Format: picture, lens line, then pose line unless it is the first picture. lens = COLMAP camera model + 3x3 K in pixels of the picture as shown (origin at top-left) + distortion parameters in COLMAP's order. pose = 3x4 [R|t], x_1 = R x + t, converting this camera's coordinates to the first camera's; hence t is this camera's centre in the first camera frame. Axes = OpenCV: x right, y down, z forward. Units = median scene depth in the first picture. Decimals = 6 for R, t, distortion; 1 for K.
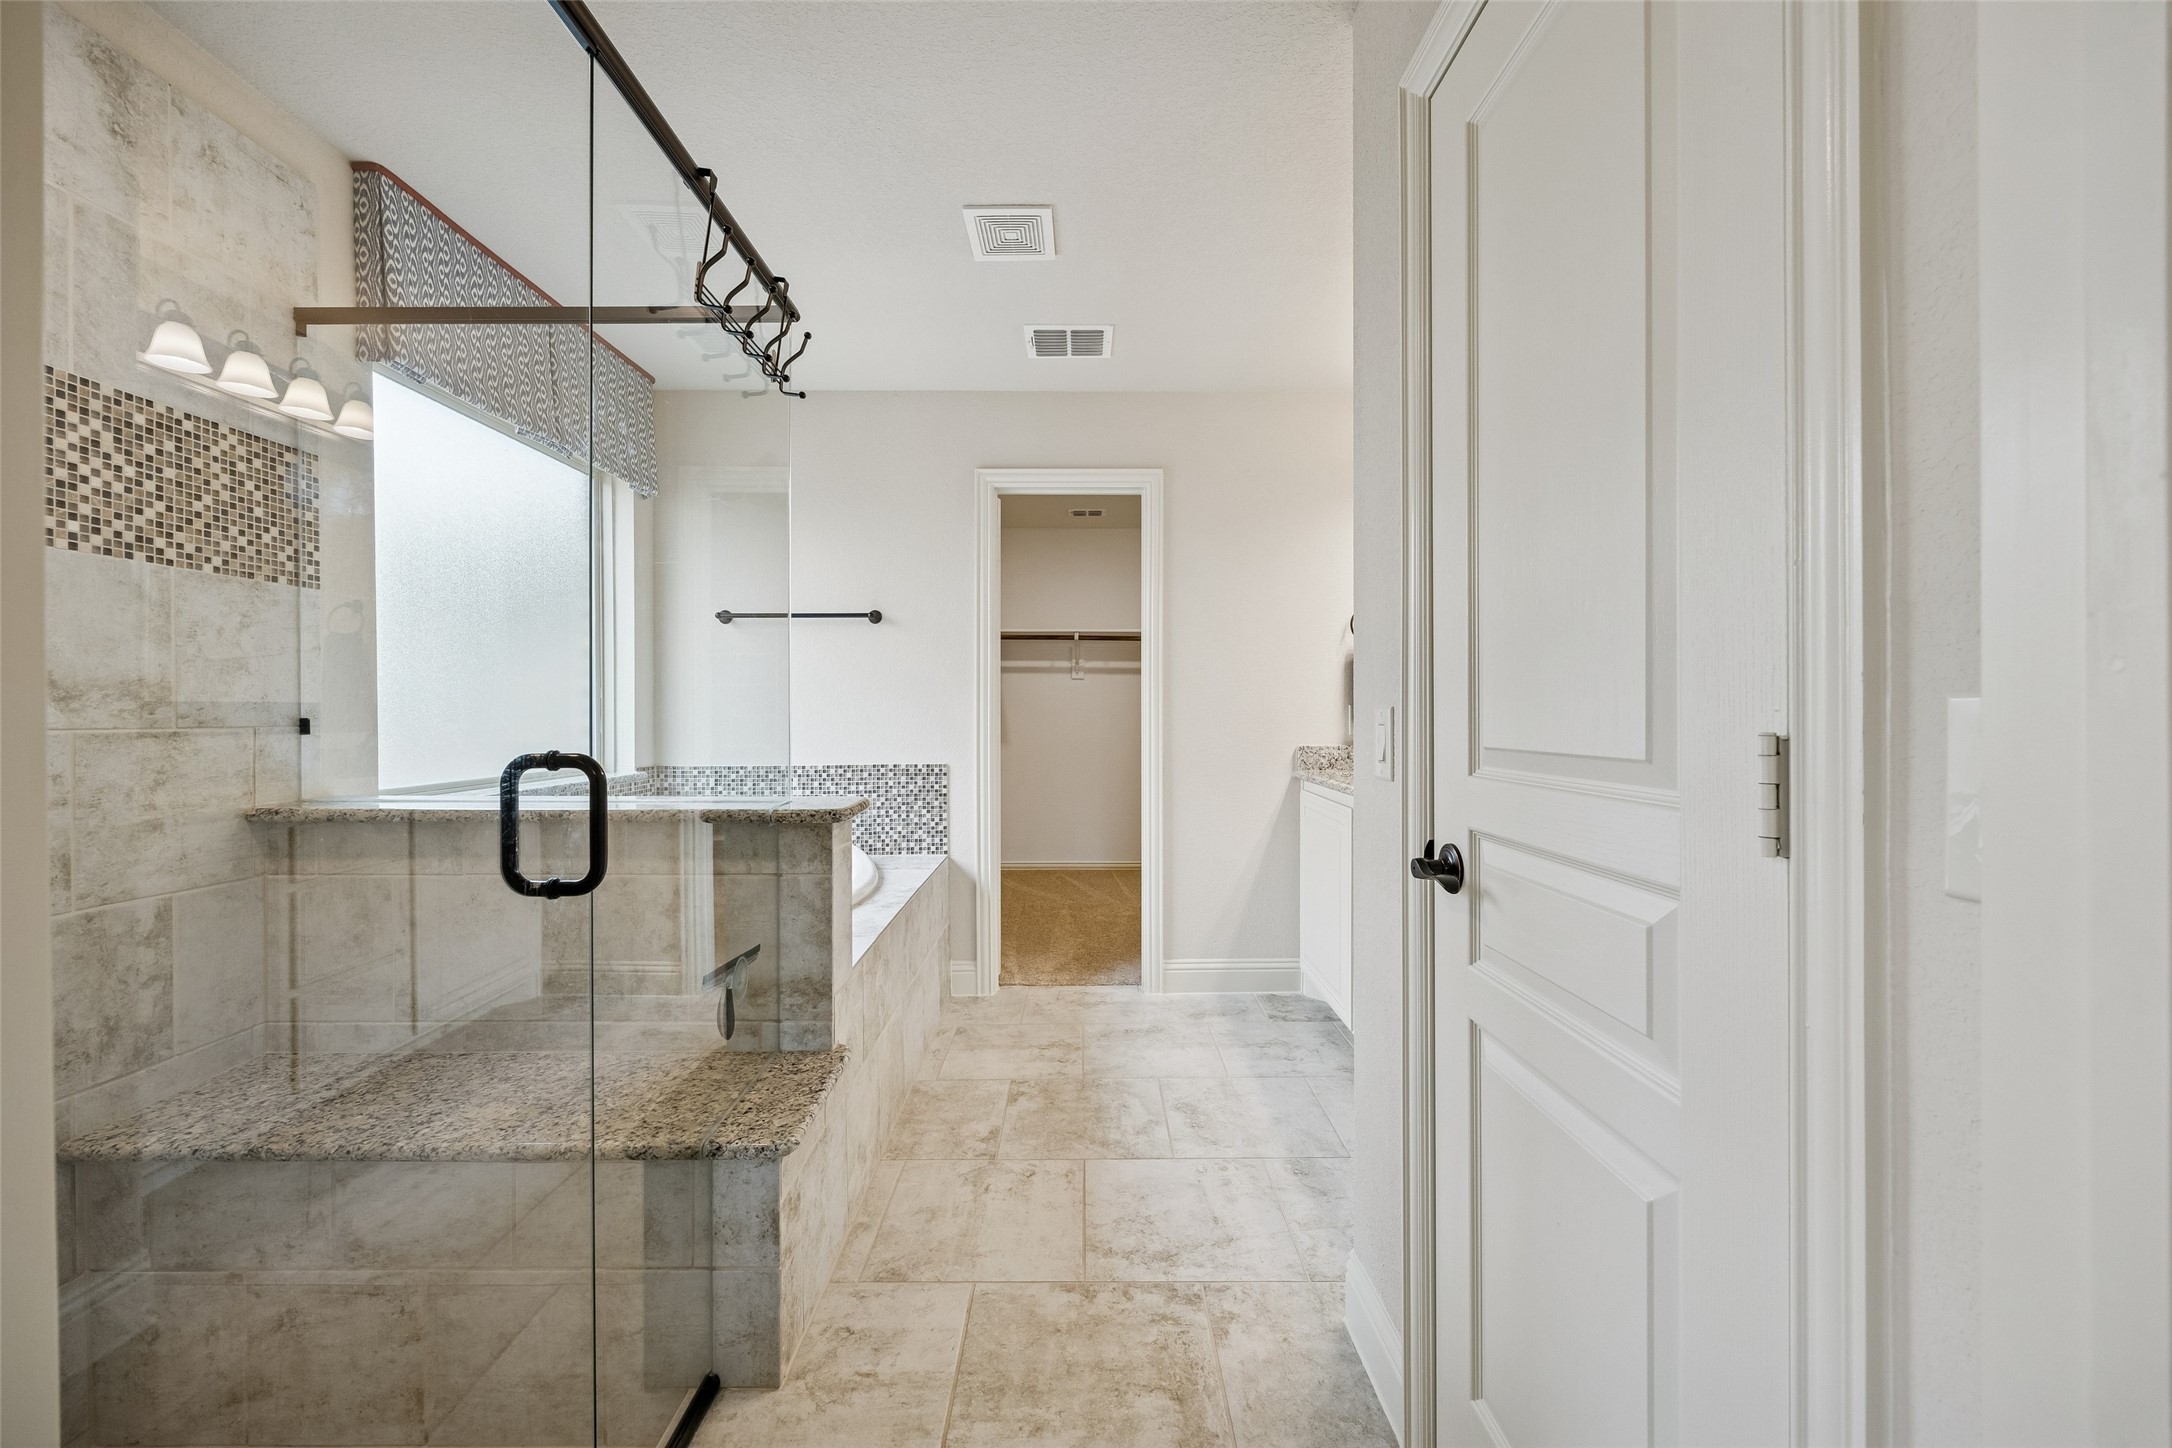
lens RADIAL K [[827.5, 0, 1081.8], [0, 827.5, 714.9], [0, 0, 1]] dist [-0.004165, -0.000288]
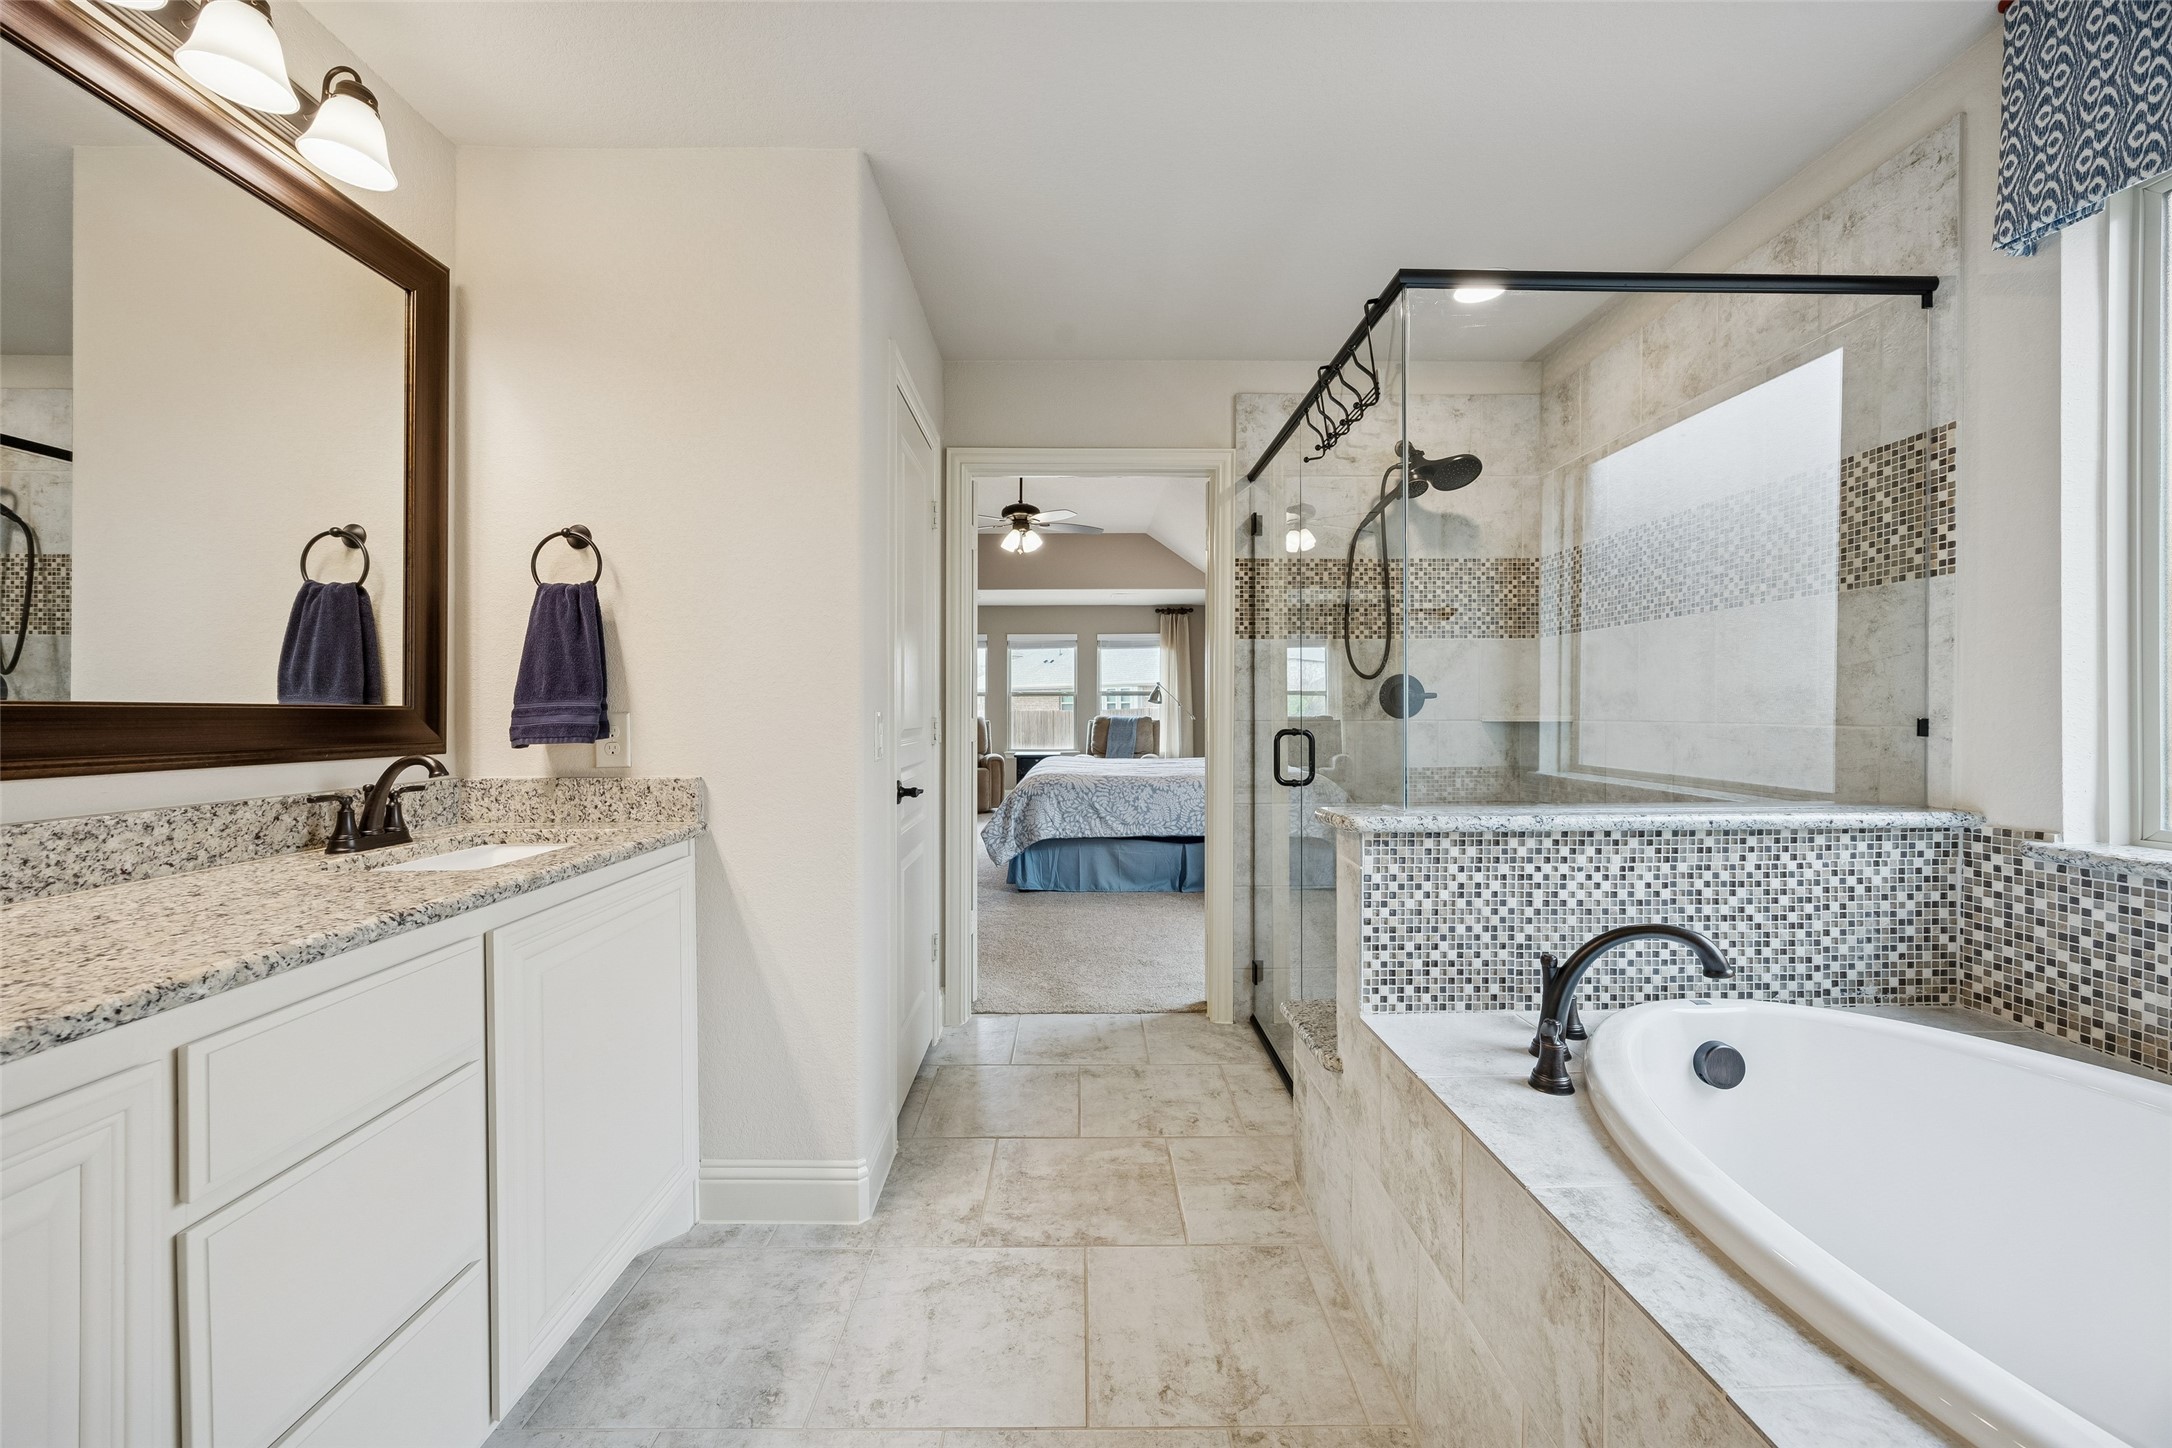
lens RADIAL K [[827.5, 0, 1083.3], [0, 827.5, 716.1], [0, 0, 1]] dist [-0.004165, -0.000288]
pose [[-0.999985, 0.001831, -0.005076, 0.010301], [0.001782, 0.999952, 0.009670, -0.010405], [0.005094, 0.009661, -0.999940, 2.034471]]
